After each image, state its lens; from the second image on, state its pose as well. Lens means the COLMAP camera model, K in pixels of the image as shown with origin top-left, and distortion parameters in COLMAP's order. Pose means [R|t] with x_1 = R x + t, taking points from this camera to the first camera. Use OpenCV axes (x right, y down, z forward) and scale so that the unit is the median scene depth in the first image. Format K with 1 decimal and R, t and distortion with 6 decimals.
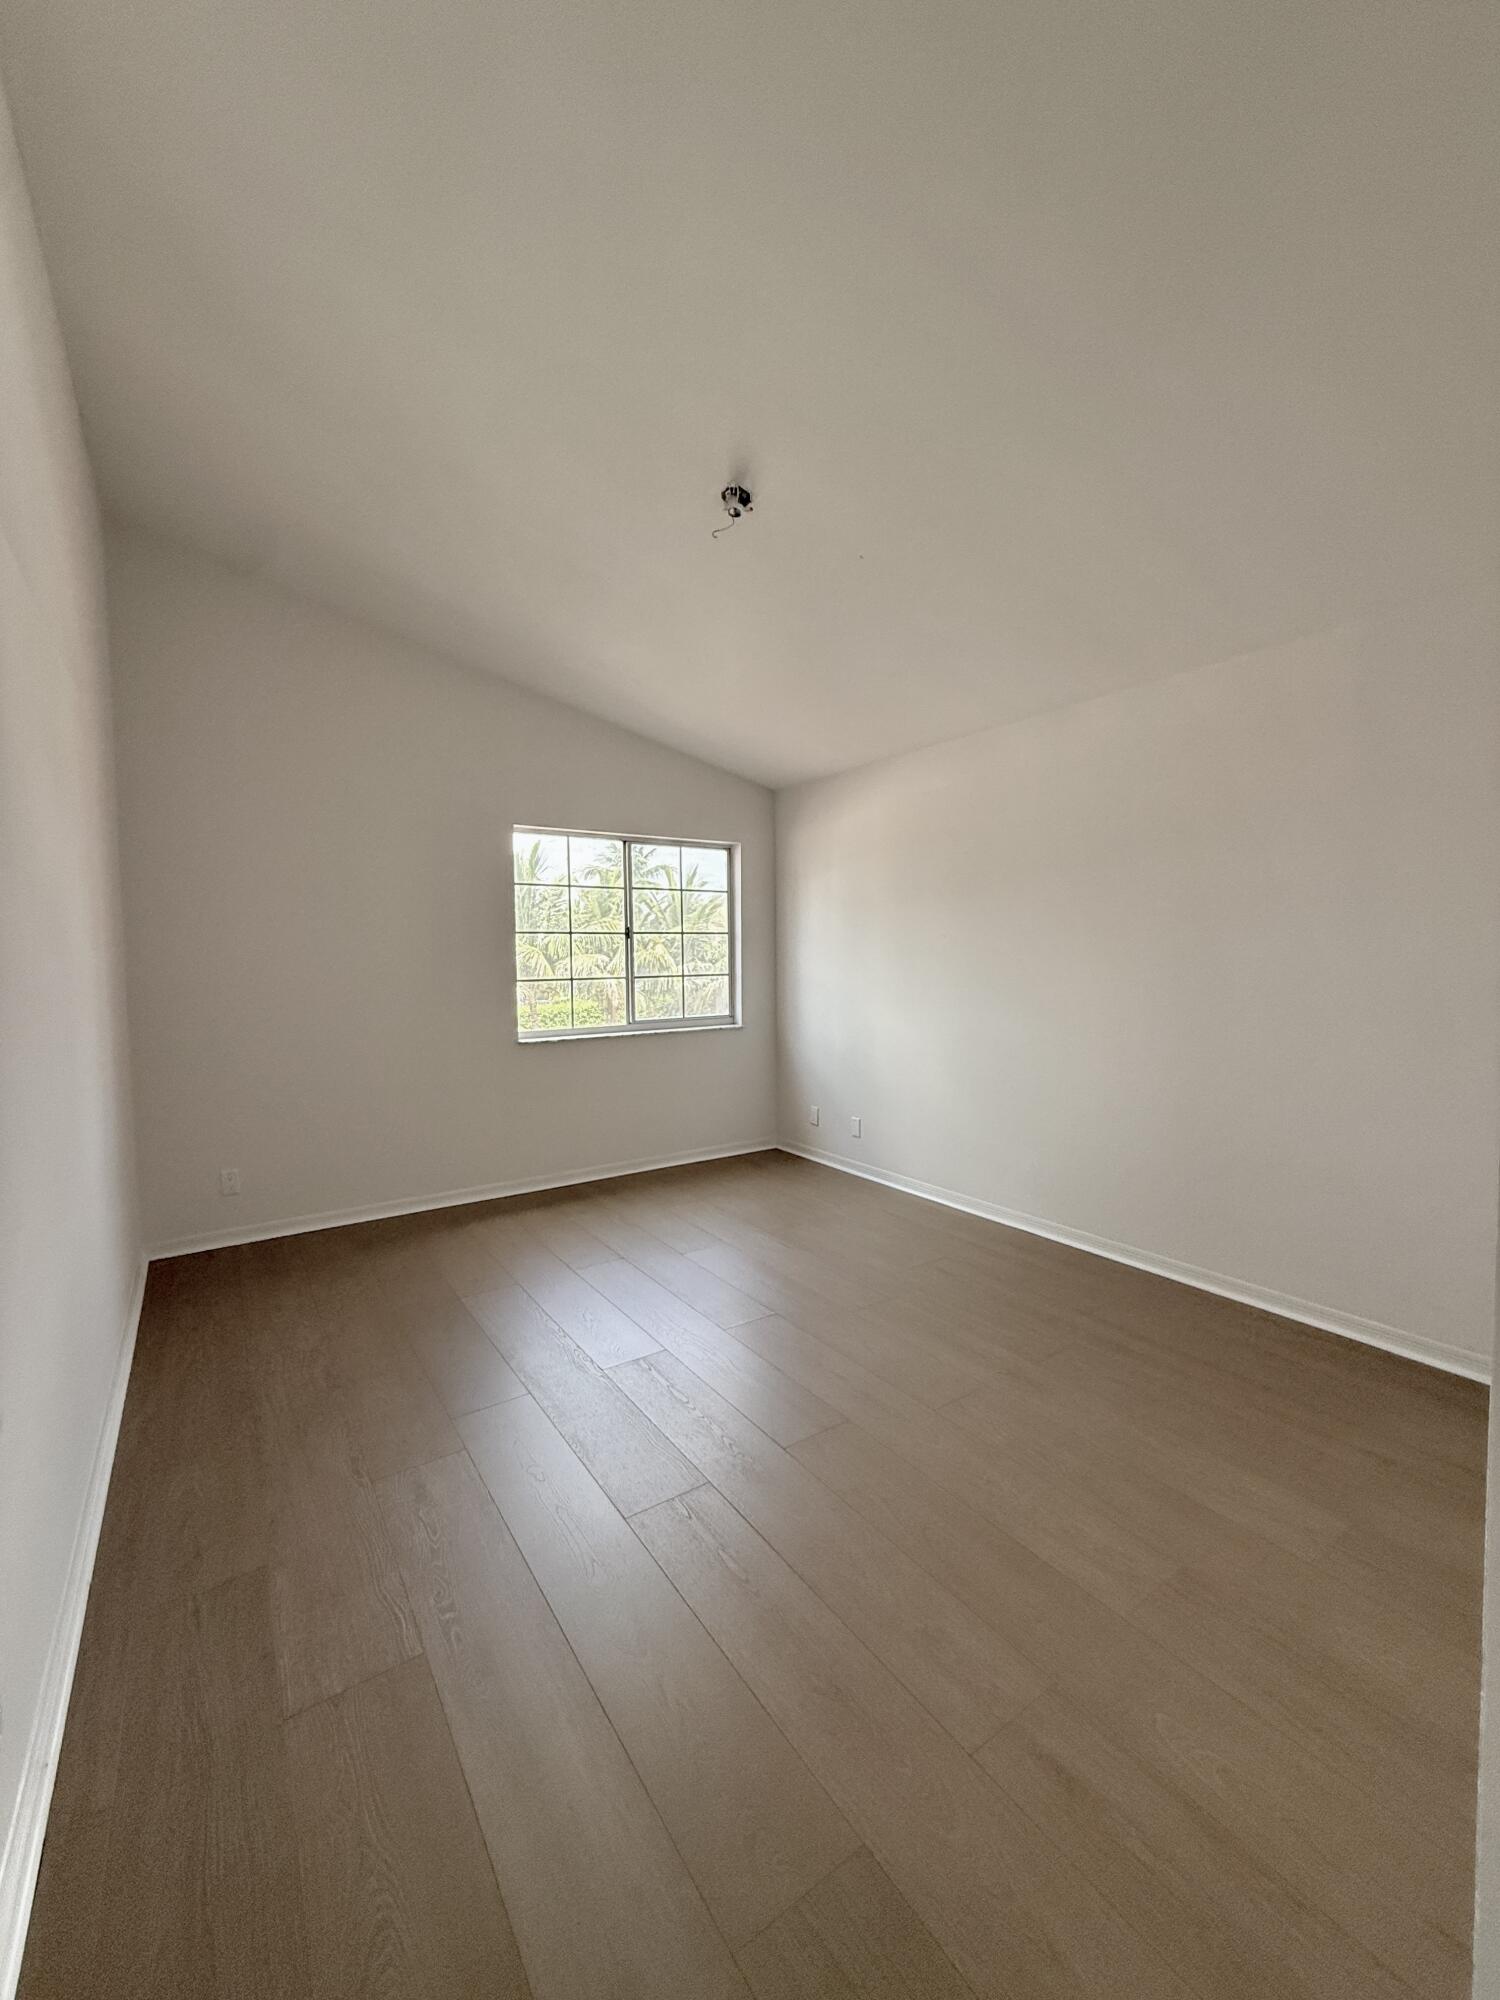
lens RADIAL K [[798.7, 0, 749.8], [0, 798.7, 999.4], [0, 0, 1]] dist [-0.007415, -0.000041]
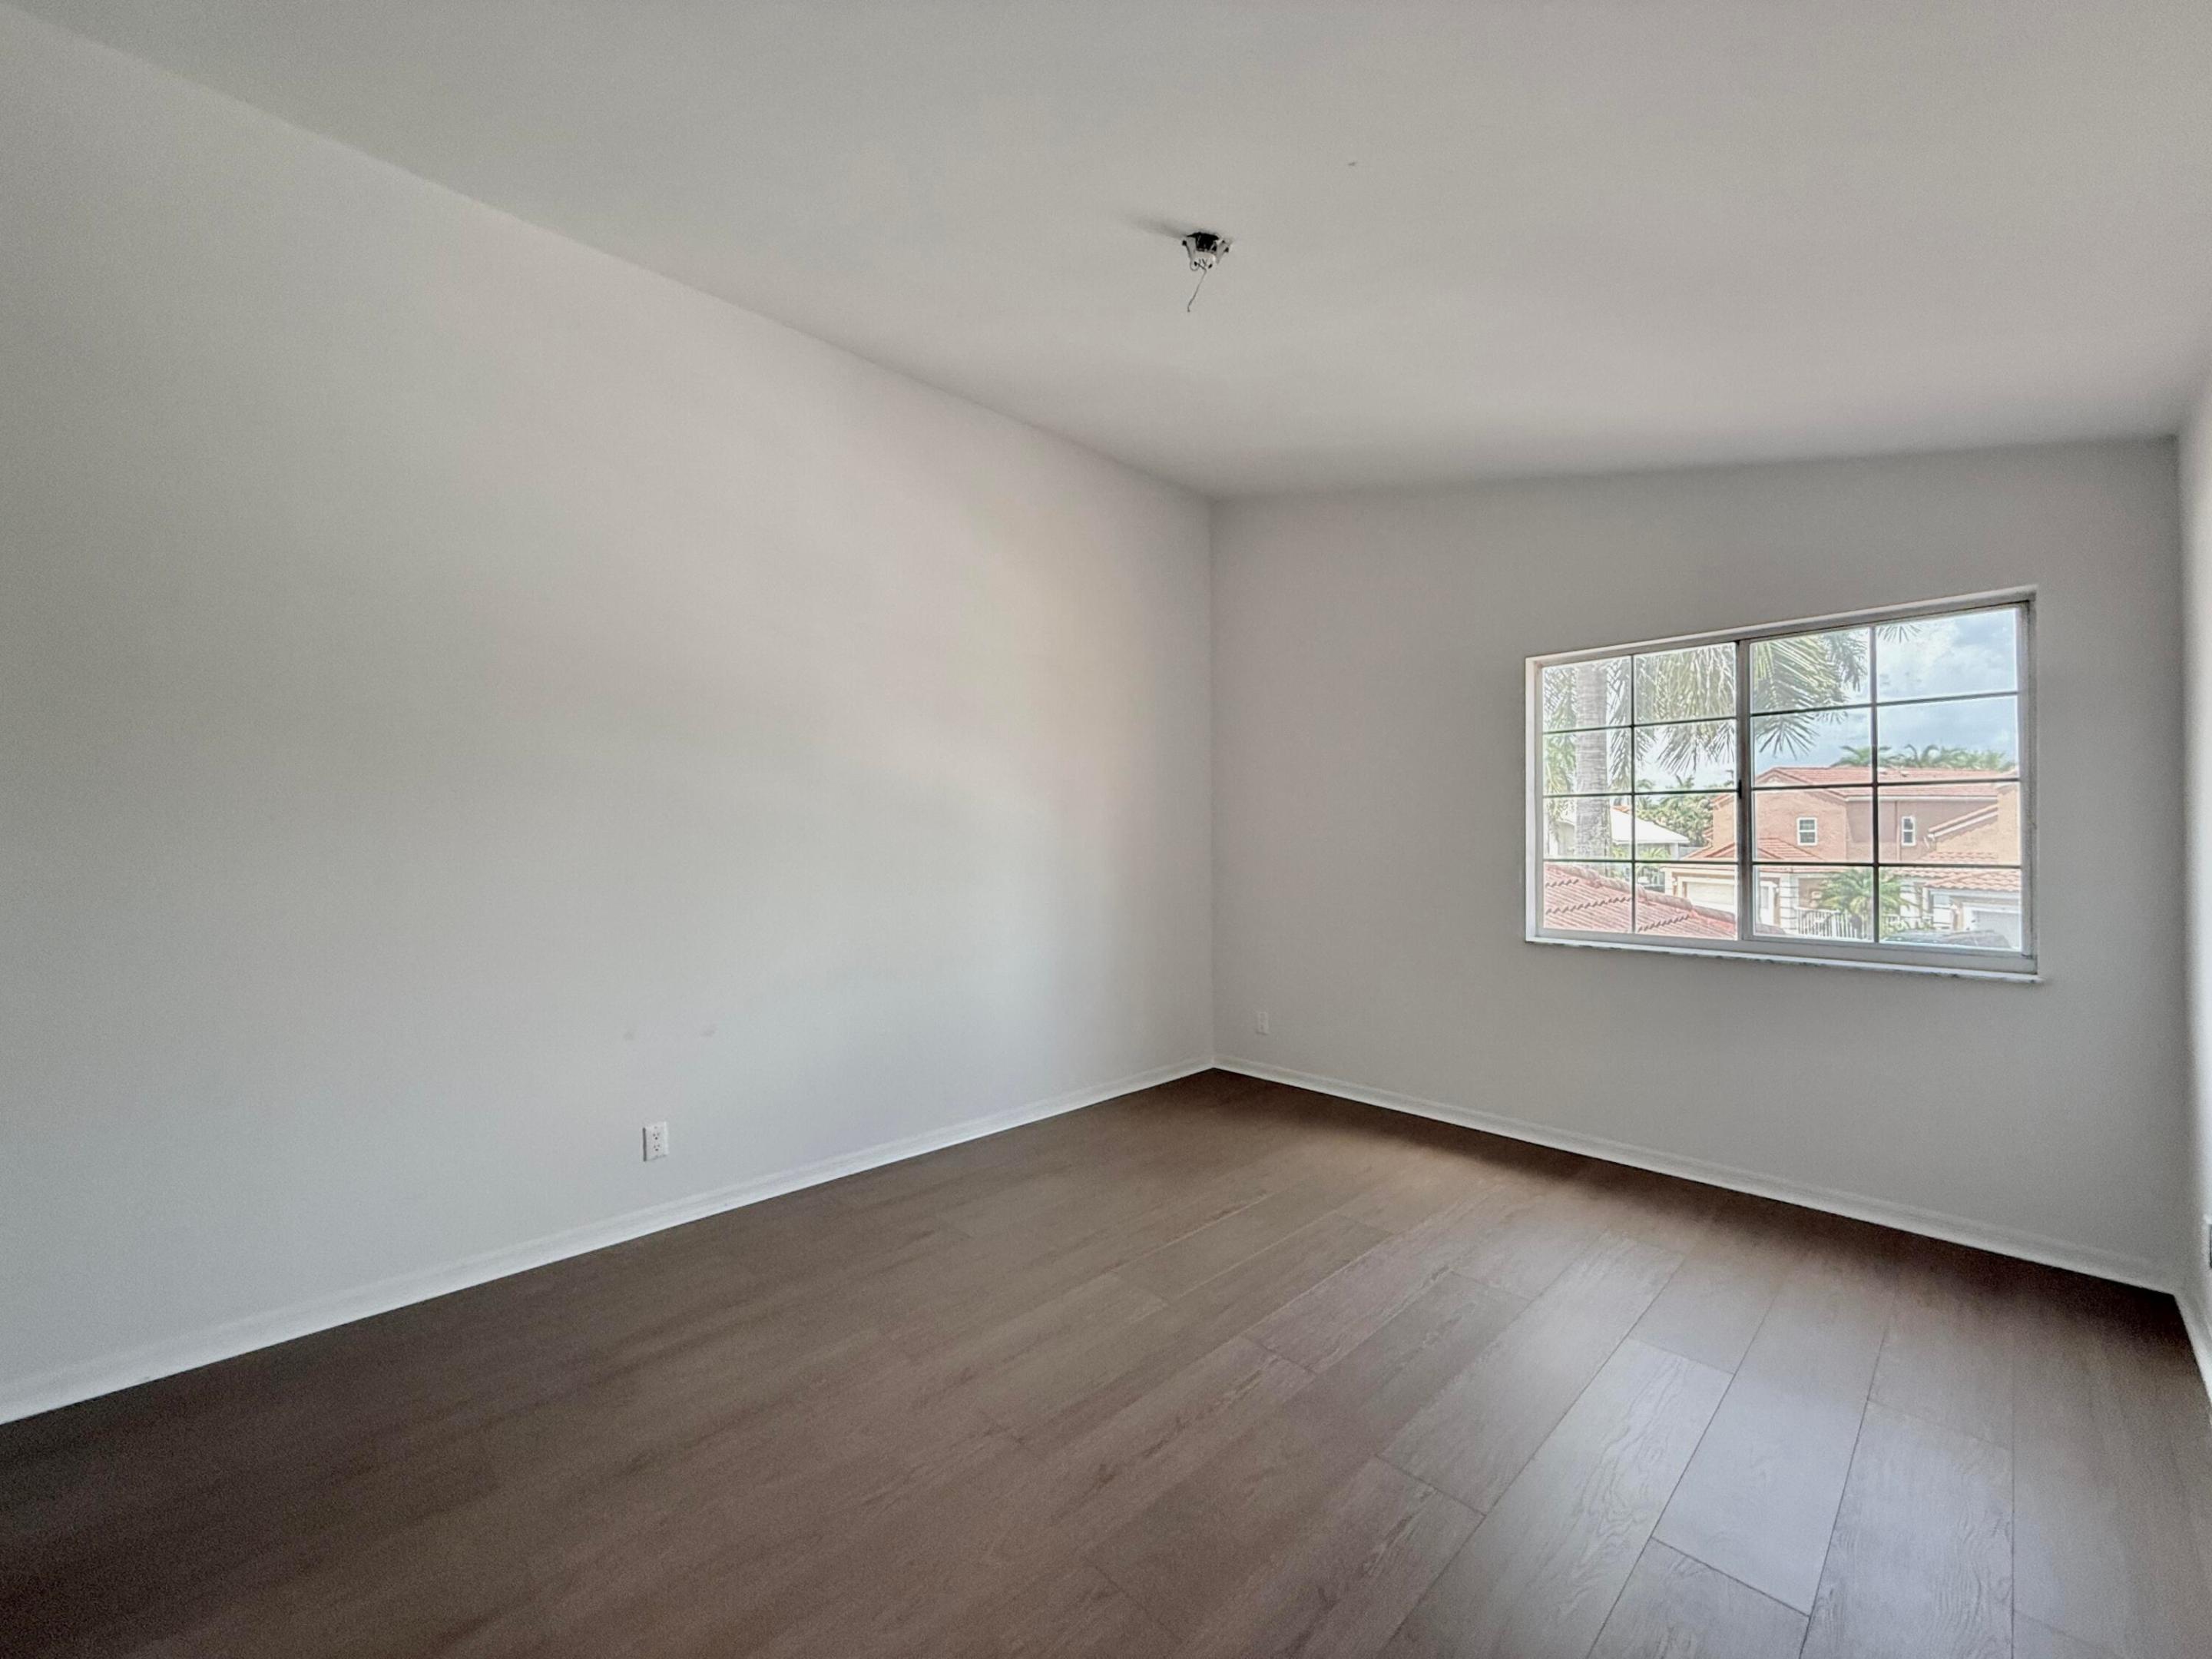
lens RADIAL K [[883.4, 0, 1098.0], [0, 883.4, 831.9], [0, 0, 1]] dist [-0.007415, -0.000041]
pose [[0.158781, 0.000869, -0.987313, 0.432949], [-0.062007, 0.998034, -0.009093, -0.014784], [0.985365, 0.062664, 0.158523, 0.413588]]
